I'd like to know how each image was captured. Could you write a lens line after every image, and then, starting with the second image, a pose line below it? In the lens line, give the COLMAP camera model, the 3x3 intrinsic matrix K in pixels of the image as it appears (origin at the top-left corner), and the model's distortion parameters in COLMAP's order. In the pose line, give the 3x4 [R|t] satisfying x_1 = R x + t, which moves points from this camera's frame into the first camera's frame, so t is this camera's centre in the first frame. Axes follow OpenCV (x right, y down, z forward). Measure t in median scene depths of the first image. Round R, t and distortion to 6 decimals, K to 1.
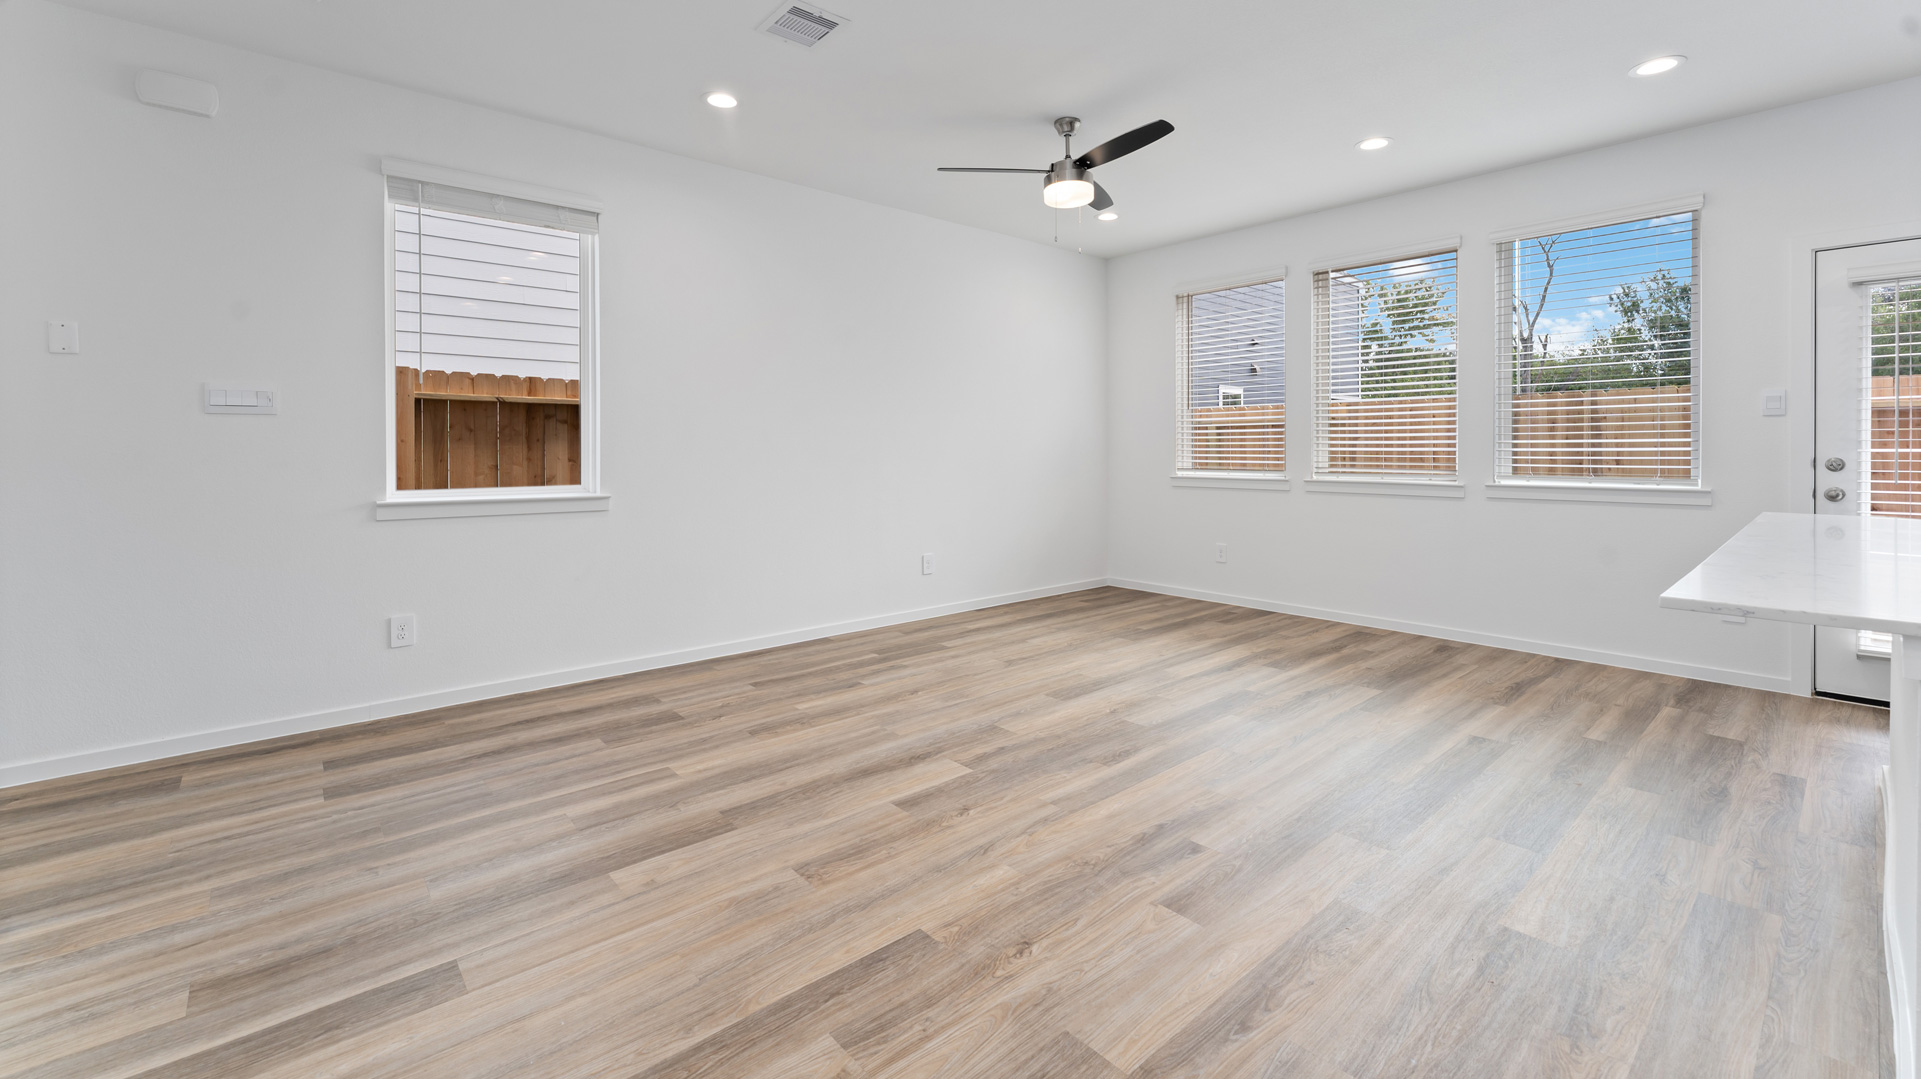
lens RADIAL K [[791.3, 0, 960.2], [0, 791.3, 448.6], [0, 0, 1]] dist [-0.000785, -0.000194]
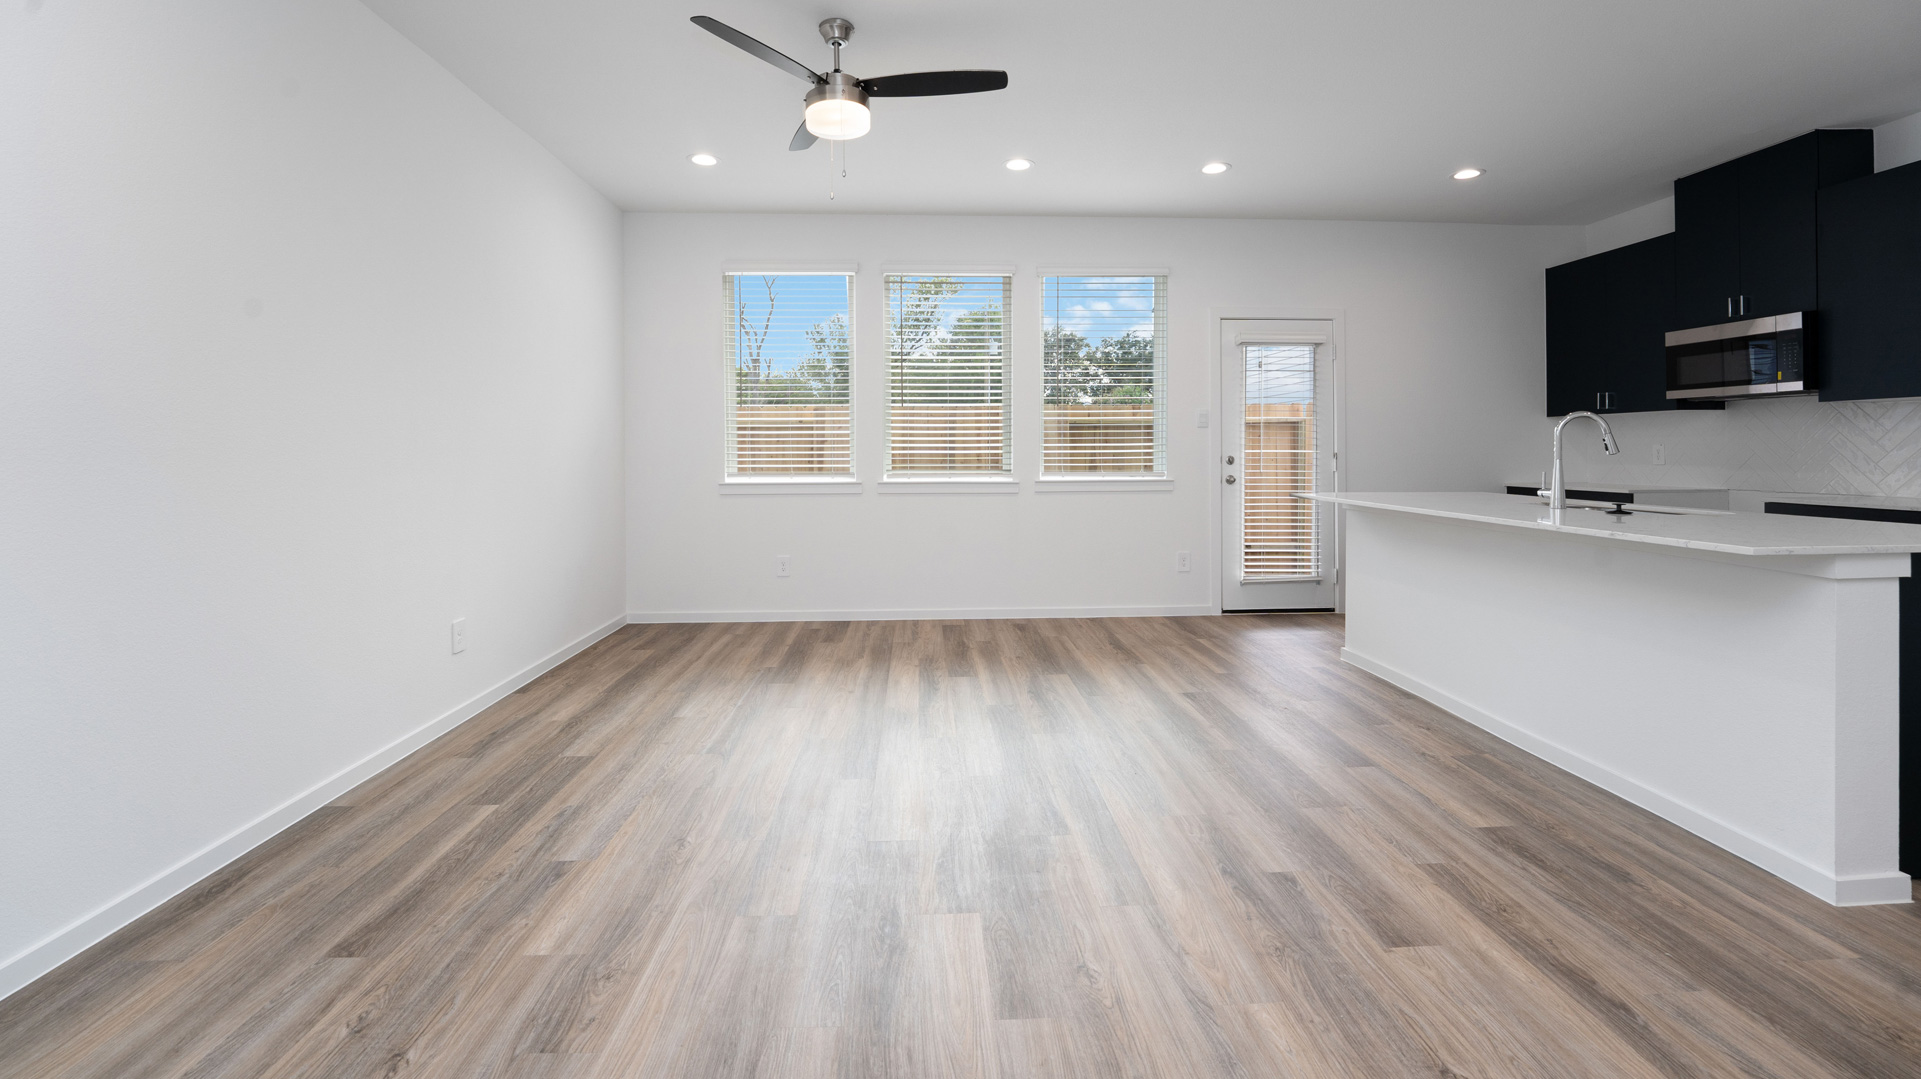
lens RADIAL K [[794.5, 0, 956.8], [0, 794.5, 457.6], [0, 0, 1]] dist [-0.027674, 0.000169]
pose [[0.623406, -0.007517, 0.781862, -0.526163], [0.002839, 0.999969, 0.007351, 0.001721], [-0.781893, -0.002363, 0.623408, 0.577185]]
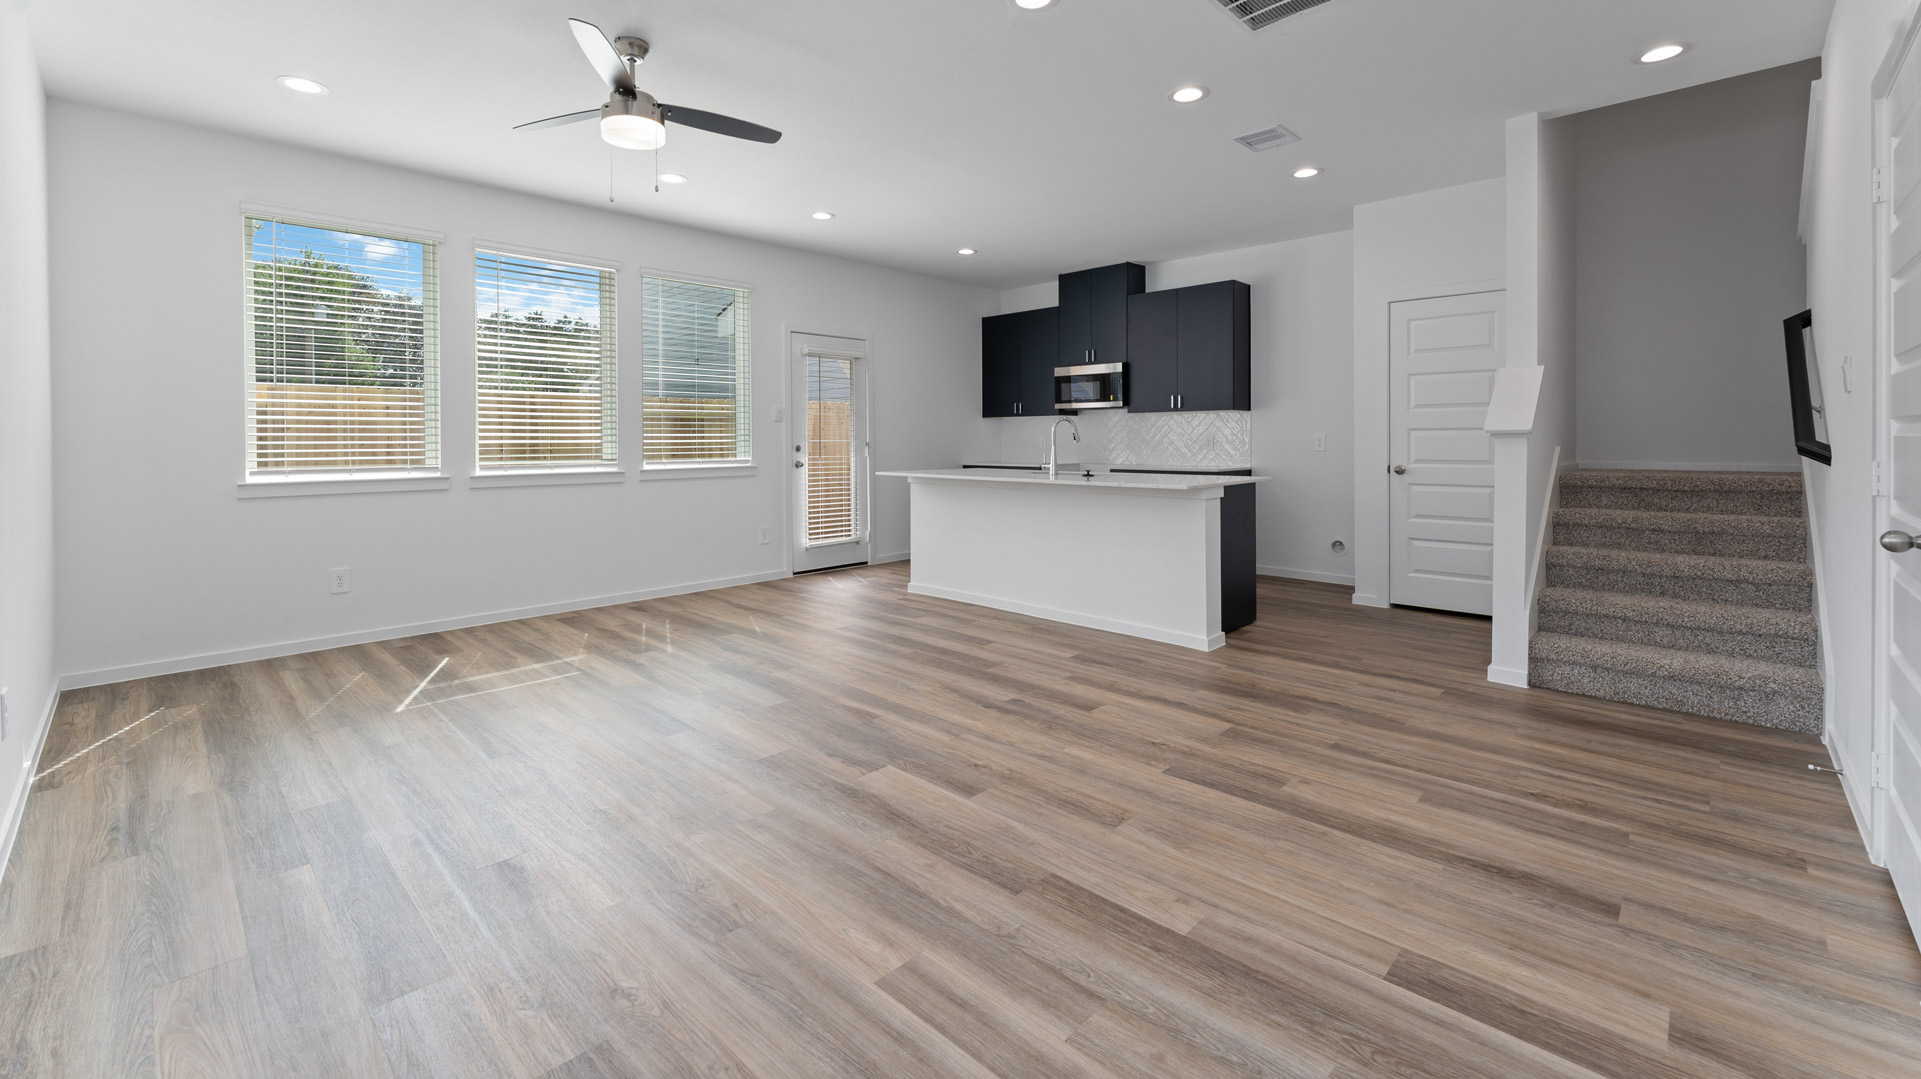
lens RADIAL K [[778.3, 0, 956.7], [0, 778.3, 446.3], [0, 0, 1]] dist [0.000071, -0.000326]
pose [[-0.085593, -0.007406, 0.996303, -0.939938], [0.003489, 0.999964, 0.007733, 0.002079], [-0.996324, 0.004138, -0.085564, 0.983491]]
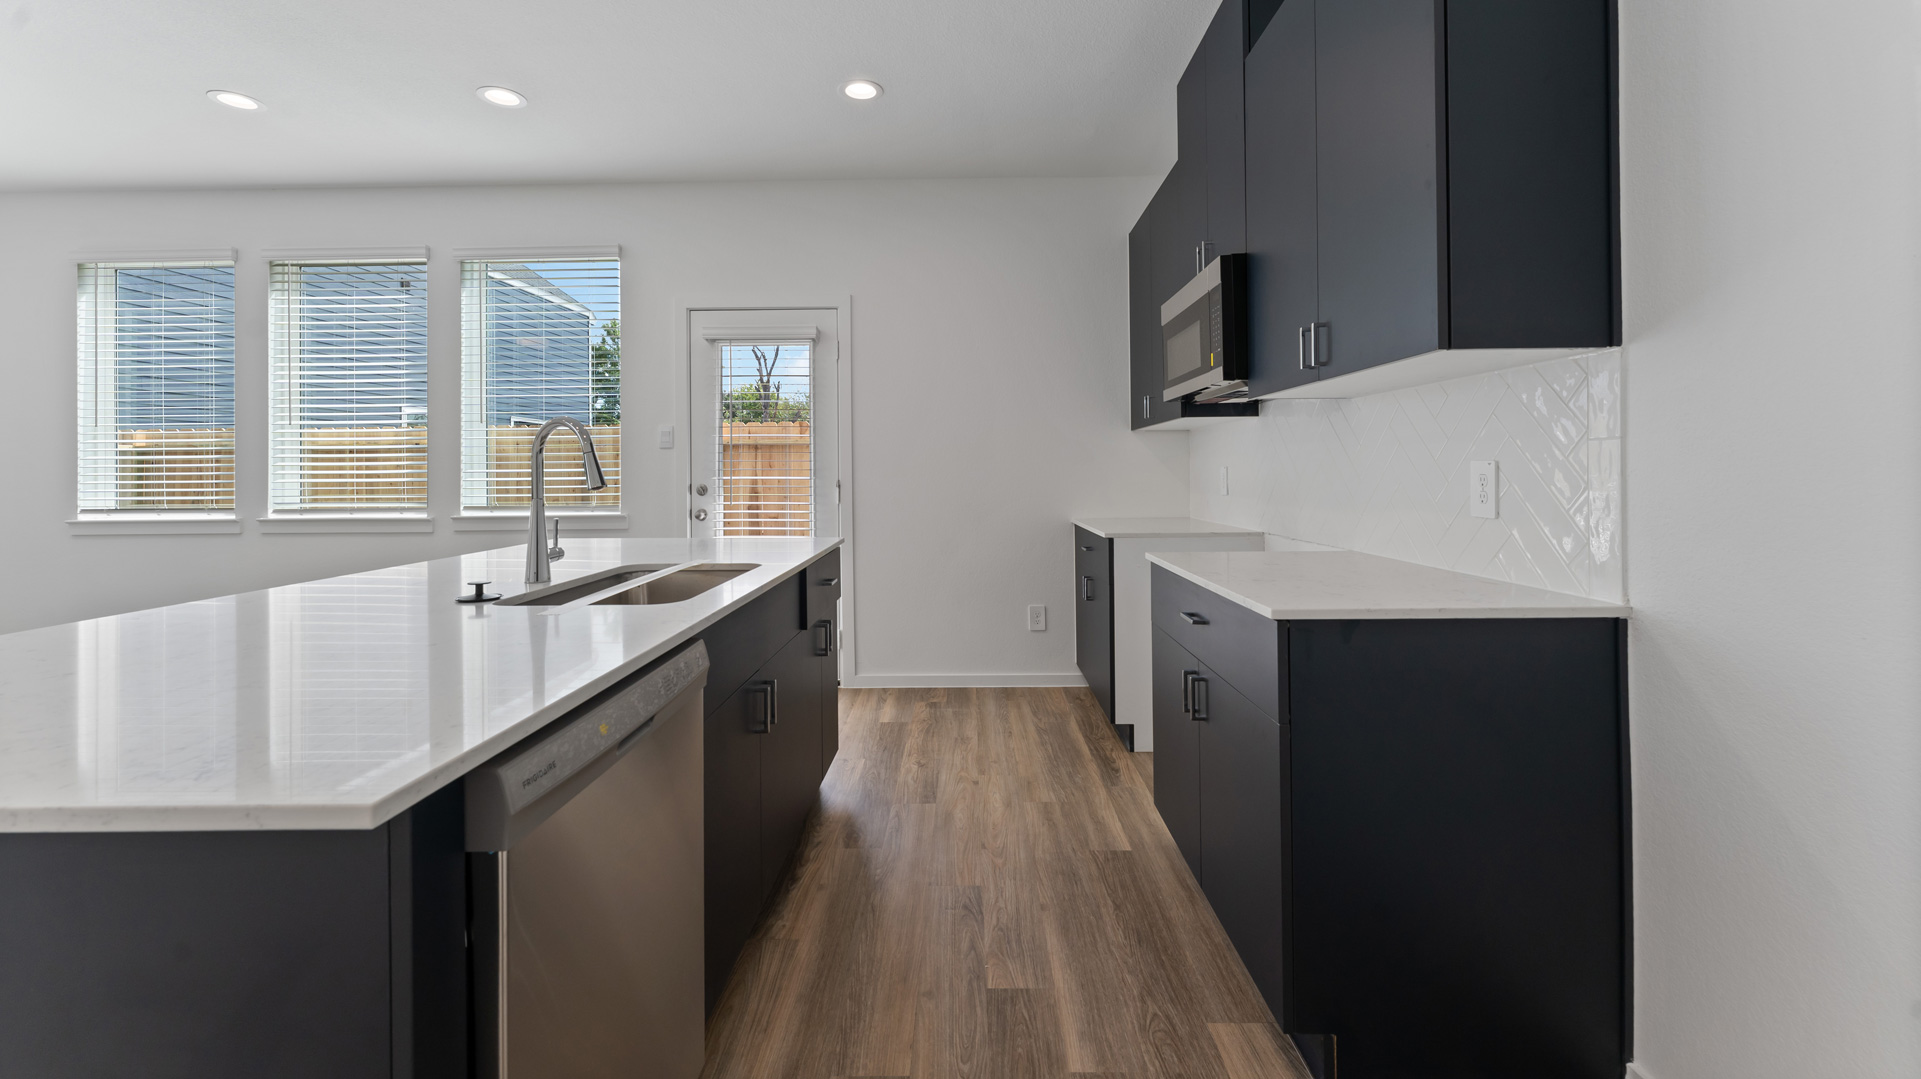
lens RADIAL K [[778.3, 0, 956.7], [0, 778.3, 446.3], [0, 0, 1]] dist [0.000071, -0.000326]
pose [[0.666060, 0.020009, 0.745630, 0.611714], [0.007974, 0.999392, -0.033942, -0.003477], [-0.745856, 0.028554, 0.665495, -0.084585]]
